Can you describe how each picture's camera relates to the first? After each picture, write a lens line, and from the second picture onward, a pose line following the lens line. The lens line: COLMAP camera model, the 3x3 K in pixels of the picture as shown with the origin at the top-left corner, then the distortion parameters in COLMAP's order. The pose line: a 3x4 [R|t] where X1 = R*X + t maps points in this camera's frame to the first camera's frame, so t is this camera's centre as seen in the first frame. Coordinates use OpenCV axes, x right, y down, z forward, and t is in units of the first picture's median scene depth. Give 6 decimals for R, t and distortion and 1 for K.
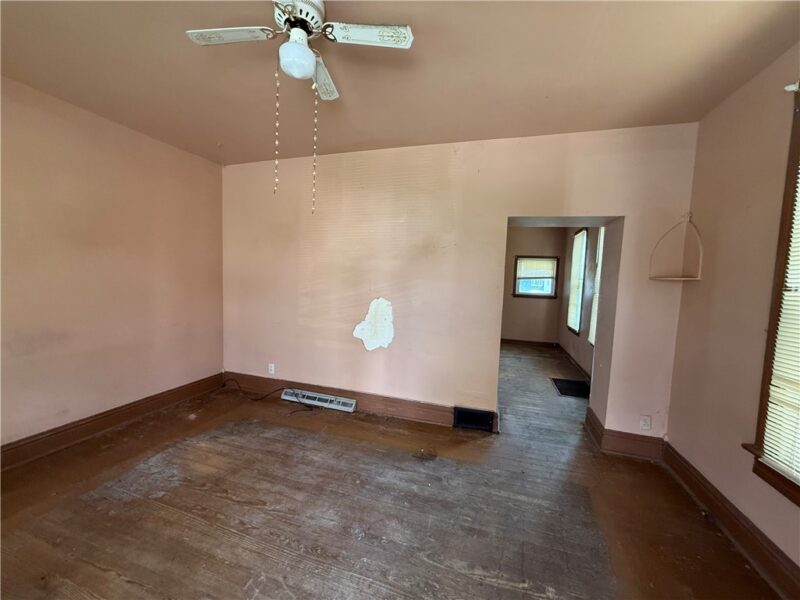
lens RADIAL K [[320.3, 0, 397.4], [0, 320.3, 300.6], [0, 0, 1]] dist [-0.000760, 0.000023]
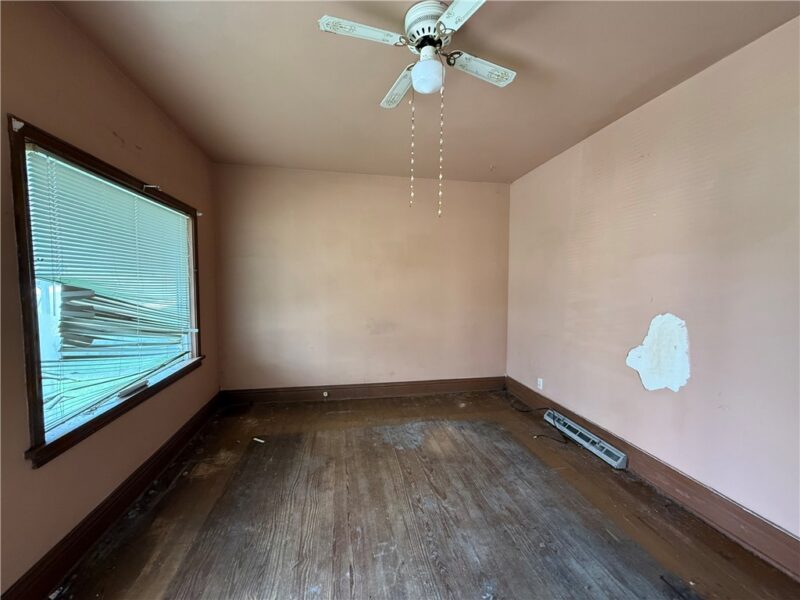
lens RADIAL K [[320.3, 0, 397.3], [0, 320.3, 300.5], [0, 0, 1]] dist [-0.000760, 0.000023]
pose [[0.471597, 0.018209, -0.881626, 0.325691], [-0.054350, 0.998486, -0.008450, 0.001174], [0.880138, 0.051901, 0.471873, 0.251011]]
